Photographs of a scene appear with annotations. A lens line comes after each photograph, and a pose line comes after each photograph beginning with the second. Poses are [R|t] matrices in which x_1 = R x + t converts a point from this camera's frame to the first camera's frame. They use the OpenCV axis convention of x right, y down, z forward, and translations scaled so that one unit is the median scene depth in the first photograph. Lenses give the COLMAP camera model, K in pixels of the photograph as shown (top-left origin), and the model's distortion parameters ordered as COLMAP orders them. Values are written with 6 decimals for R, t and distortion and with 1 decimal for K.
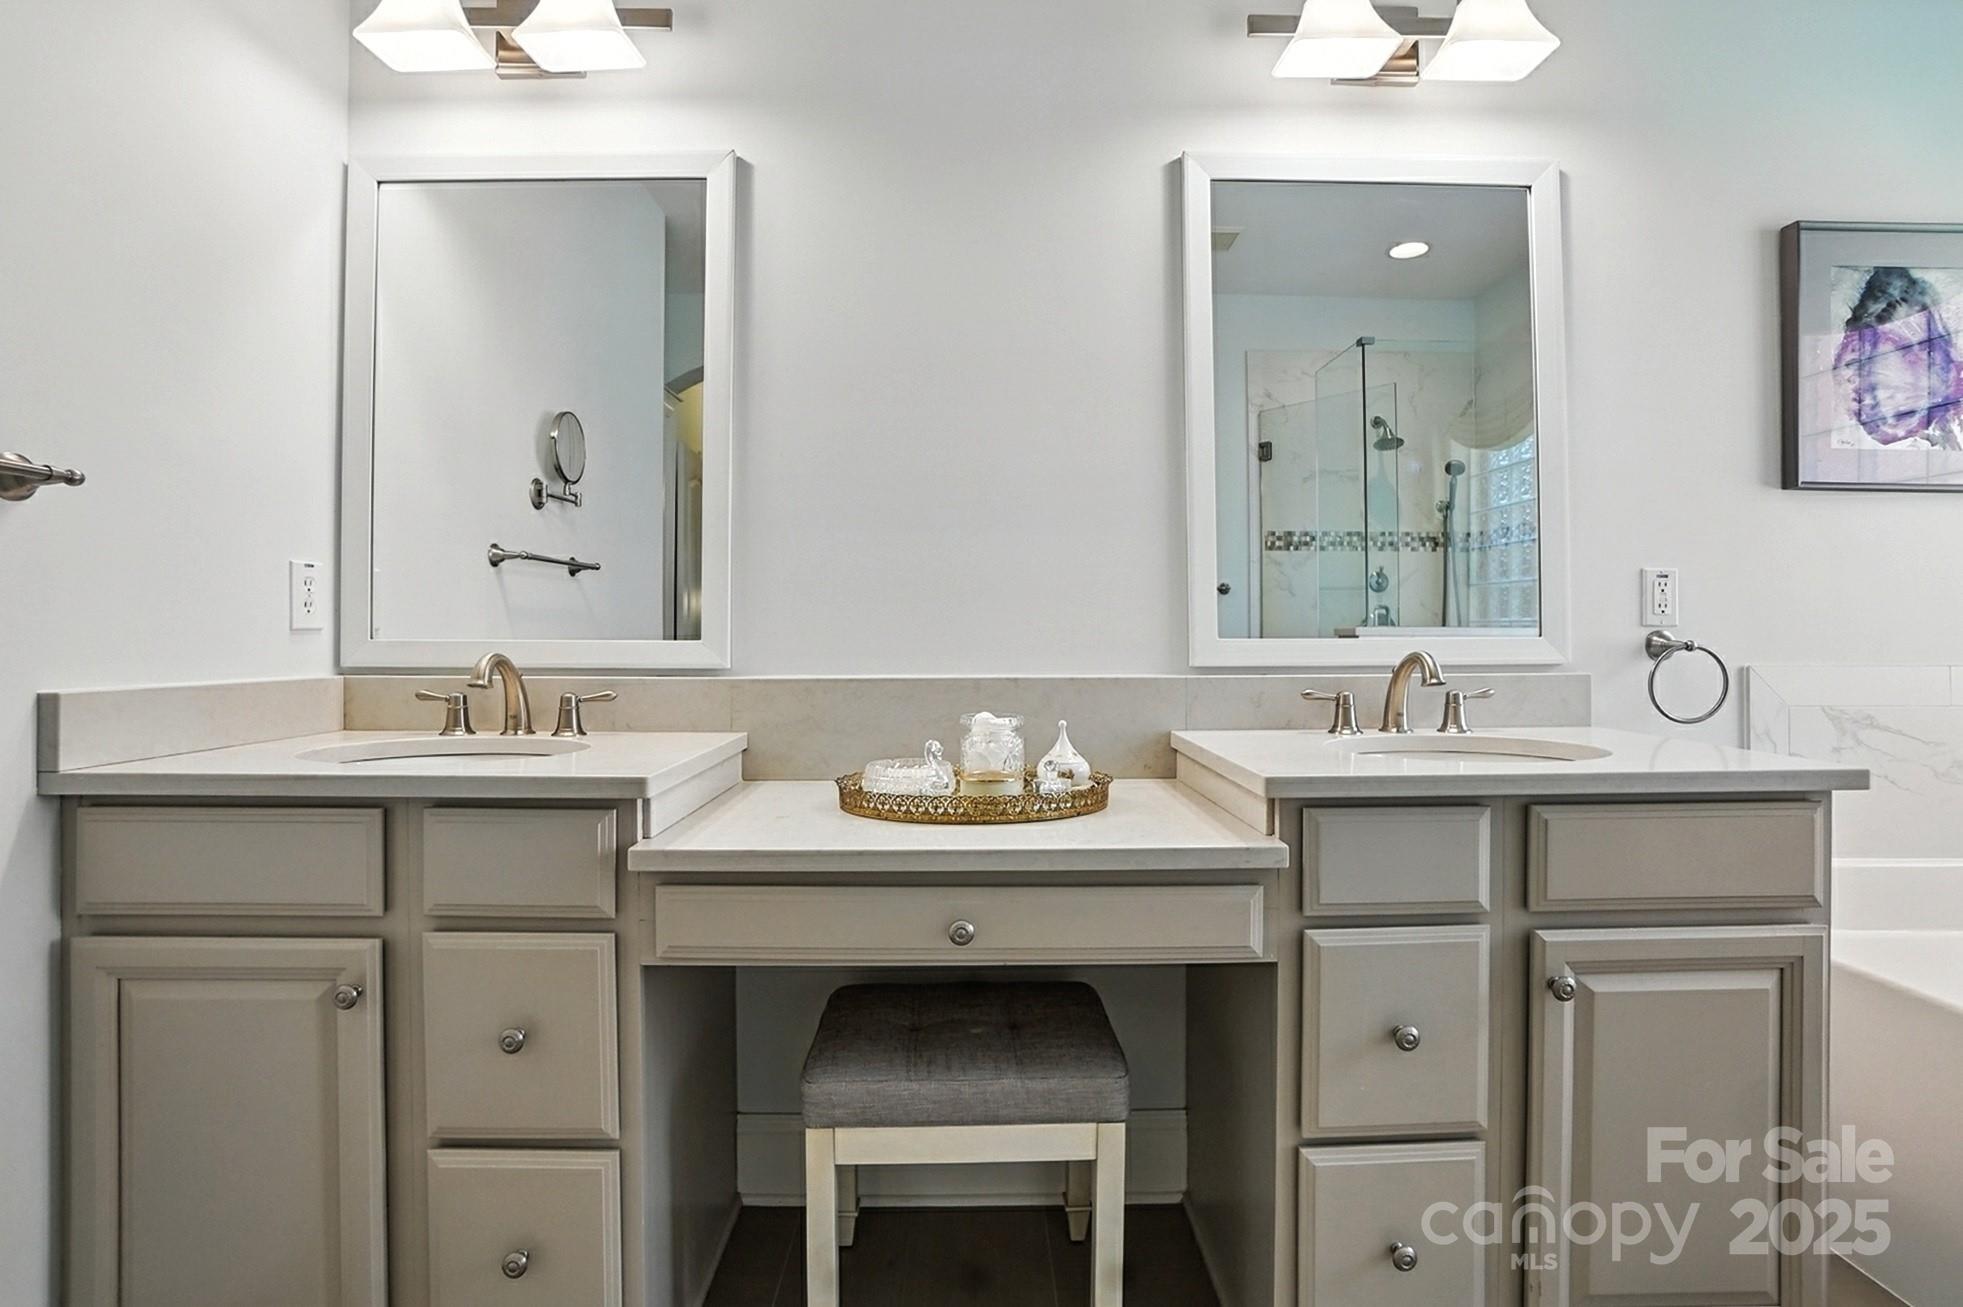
lens RADIAL K [[898.0, 0, 973.6], [0, 898.0, 629.2], [0, 0, 1]] dist [-0.057226, 0.020406]
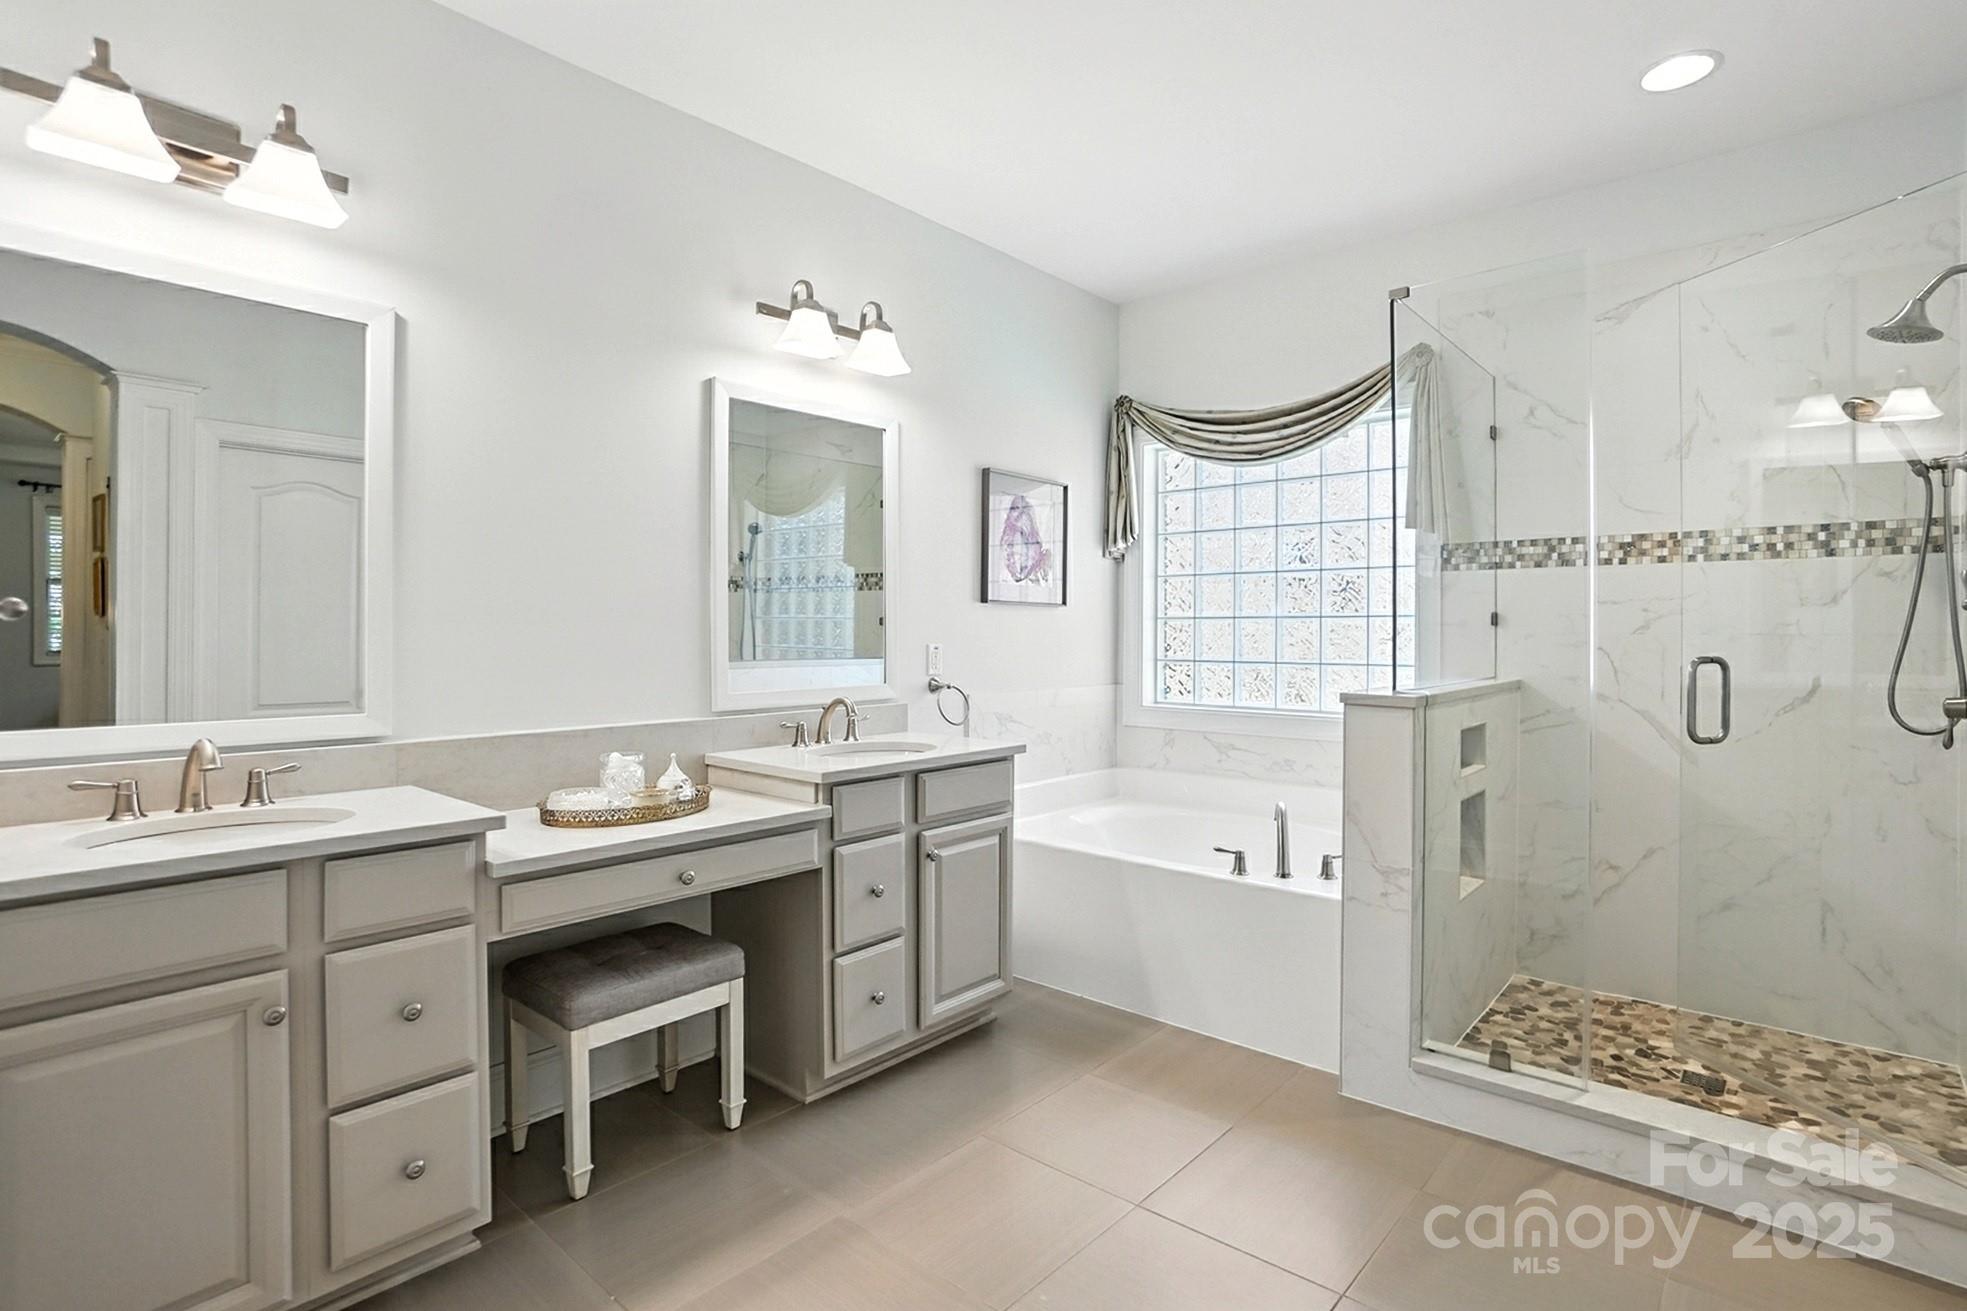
lens RADIAL K [[970.3, 0, 980.0], [0, 970.3, 631.6], [0, 0, 1]] dist [-0.025919, 0.000022]
pose [[0.673478, 0.001638, 0.739205, -0.952566], [-0.007767, 0.999958, 0.004860, -0.149433], [-0.739166, -0.009015, 0.673463, -0.656093]]
